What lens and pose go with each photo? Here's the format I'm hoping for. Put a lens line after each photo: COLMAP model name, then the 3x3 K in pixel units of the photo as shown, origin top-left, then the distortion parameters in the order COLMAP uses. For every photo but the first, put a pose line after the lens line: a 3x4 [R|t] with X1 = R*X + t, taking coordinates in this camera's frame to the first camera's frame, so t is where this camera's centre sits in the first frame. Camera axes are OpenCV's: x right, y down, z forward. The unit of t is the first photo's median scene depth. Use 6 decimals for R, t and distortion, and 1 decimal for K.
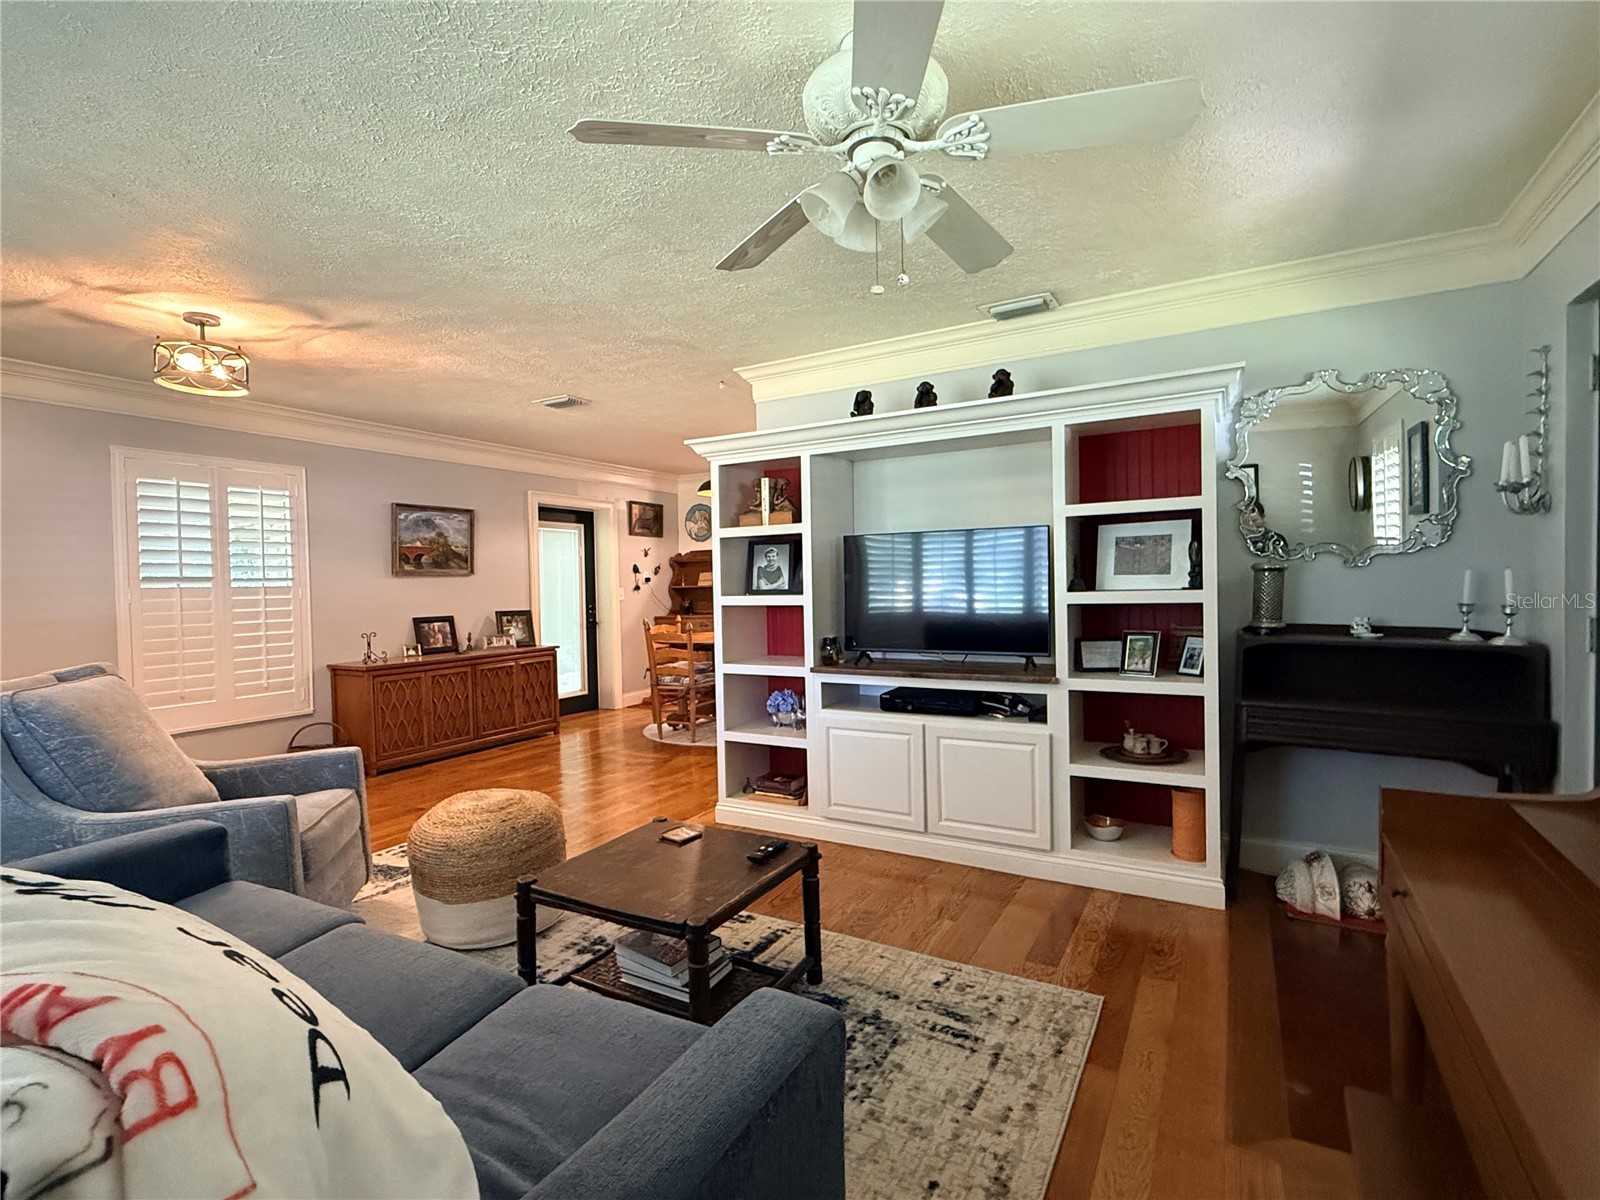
lens RADIAL K [[762.5, 0, 797.6], [0, 762.5, 602.3], [0, 0, 1]] dist [0.003816, 0.000512]
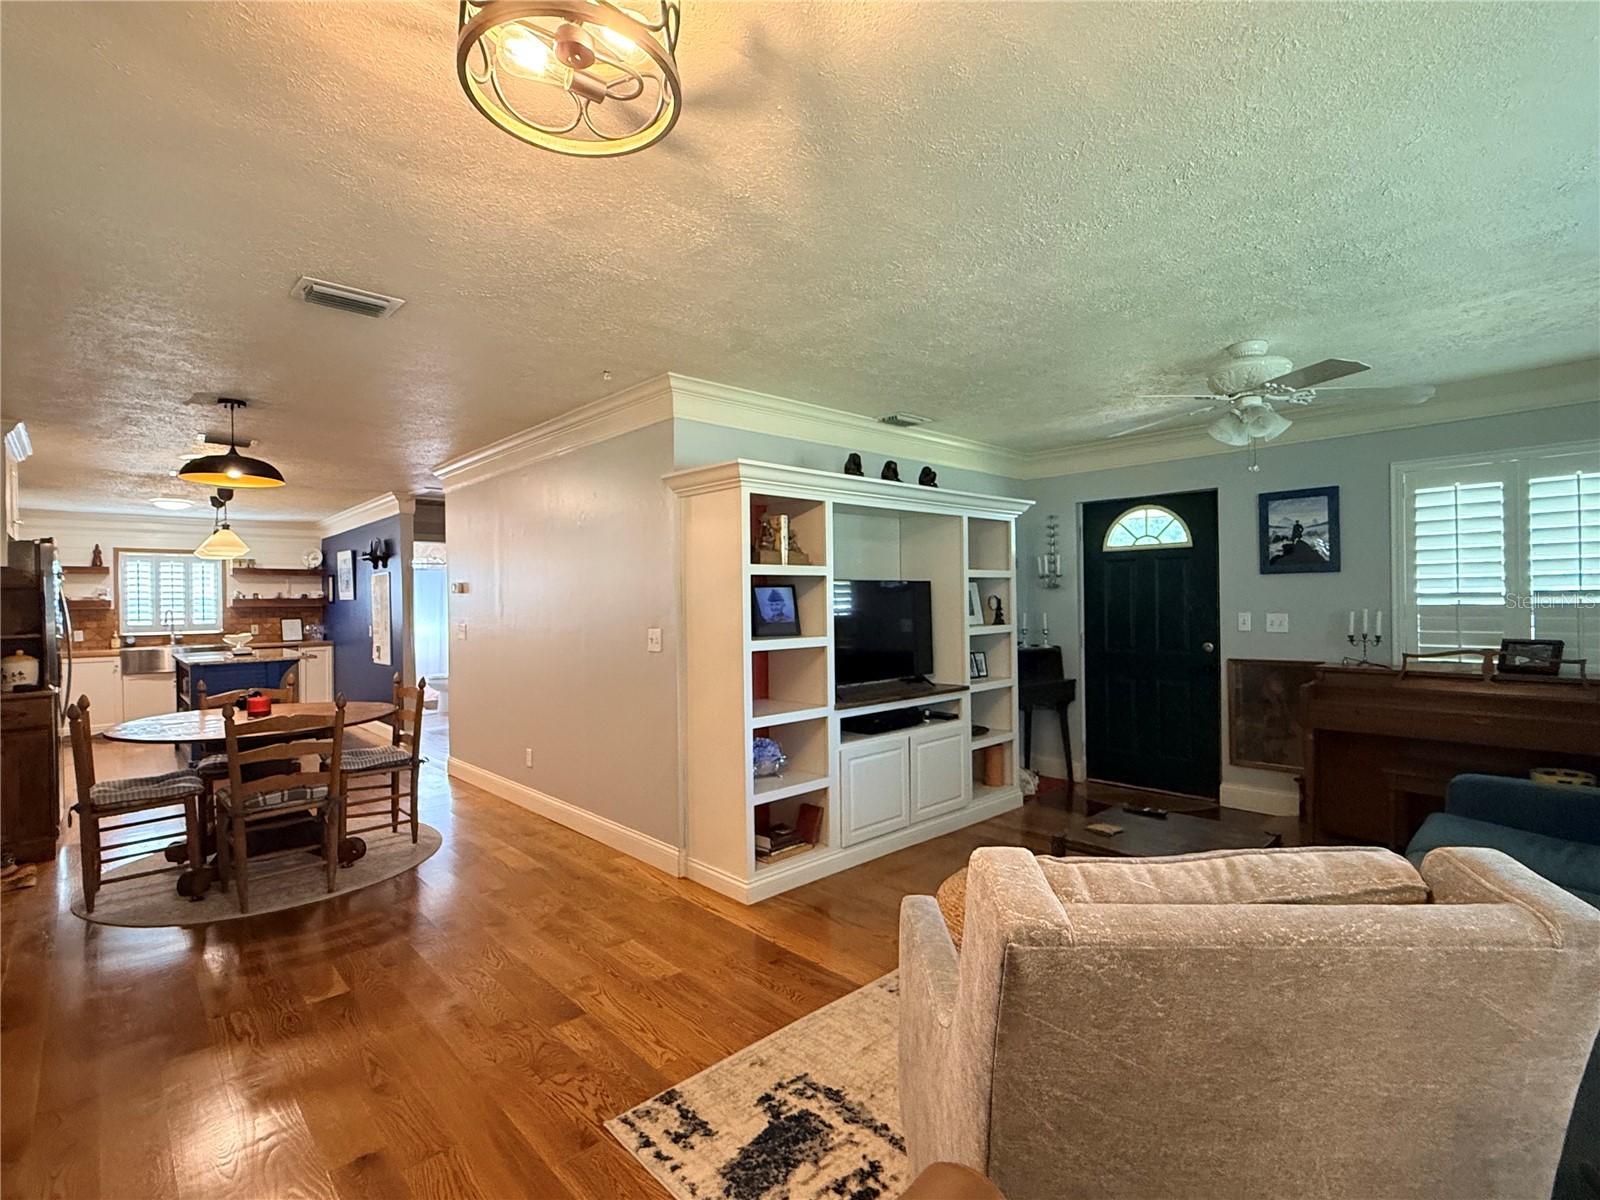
lens RADIAL K [[762.5, 0, 799.0], [0, 762.5, 601.5], [0, 0, 1]] dist [0.003816, 0.000512]
pose [[0.293887, 0.017628, 0.955678, -1.032160], [0.034562, 0.998980, -0.029055, -0.028454], [-0.955215, 0.041569, 0.292978, 0.769375]]
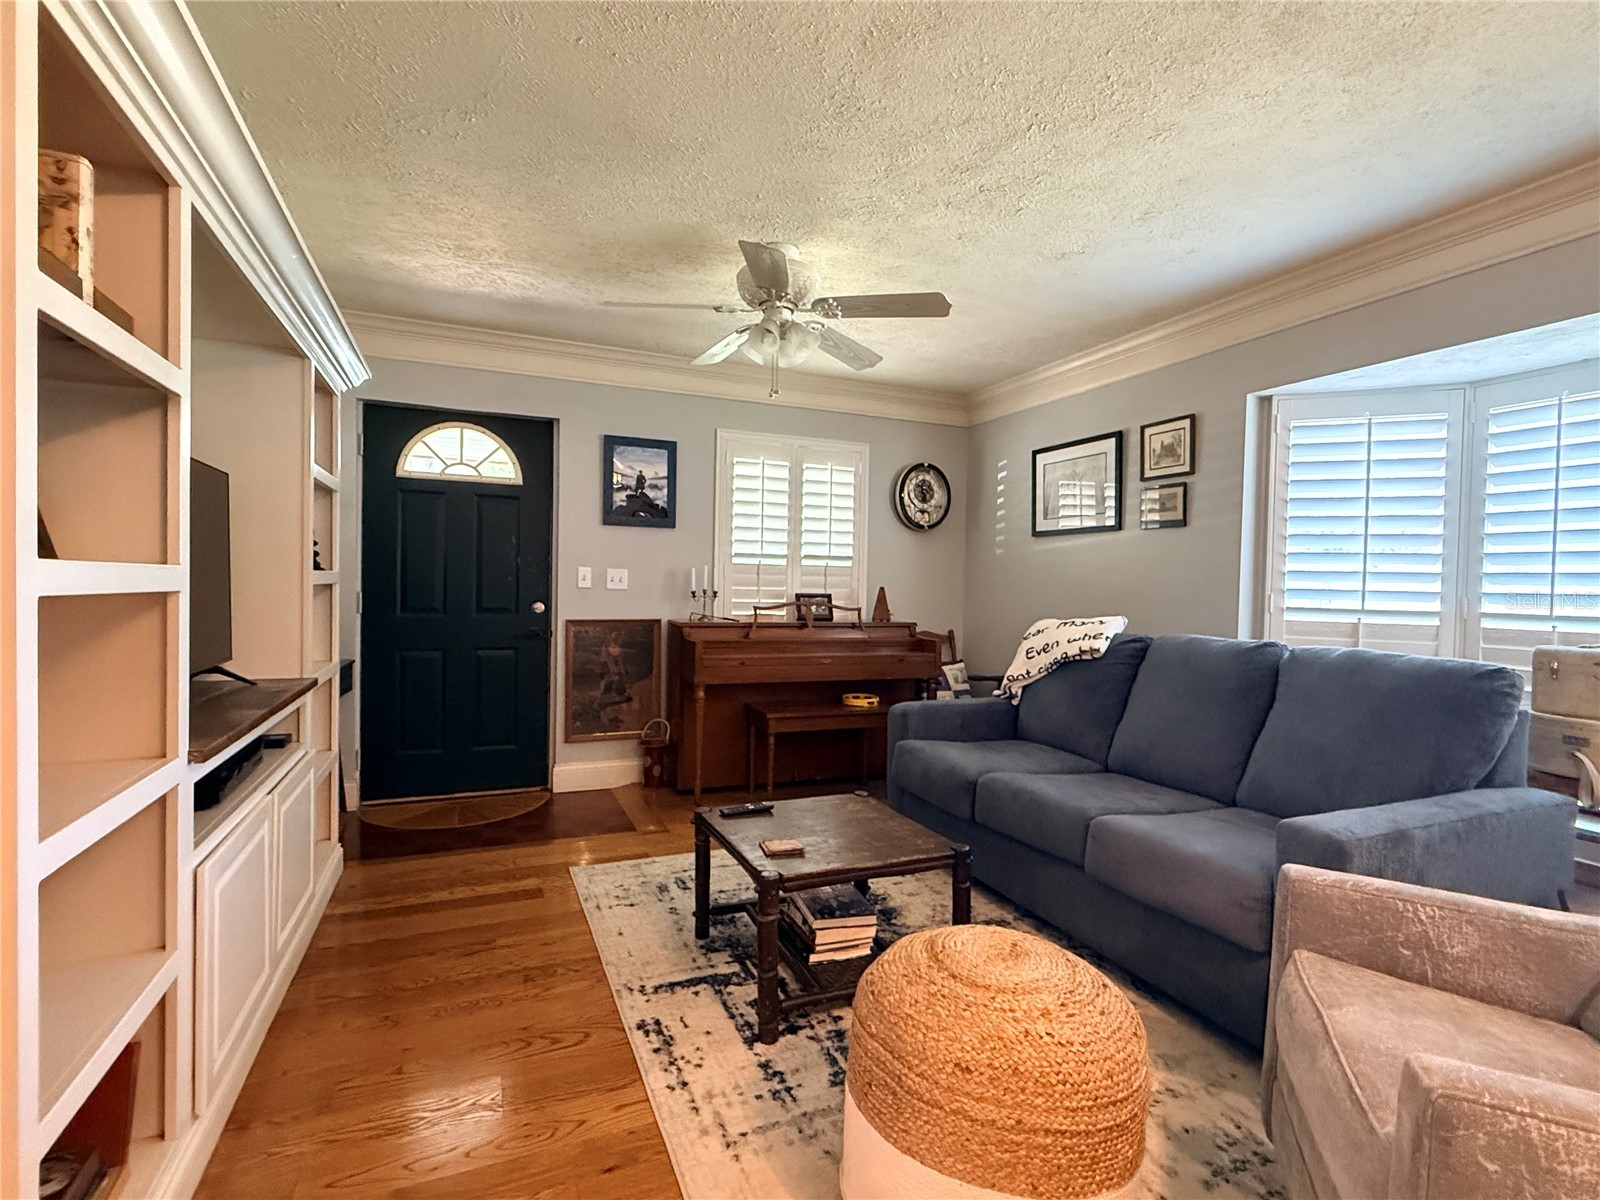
lens RADIAL K [[762.5, 0, 804.3], [0, 762.5, 597.6], [0, 0, 1]] dist [0.003816, 0.000512]
pose [[-0.801651, -0.000355, 0.597792, -0.481317], [0.017809, 0.999542, 0.024475, 0.004157], [-0.597527, 0.030266, -0.801277, 1.168067]]
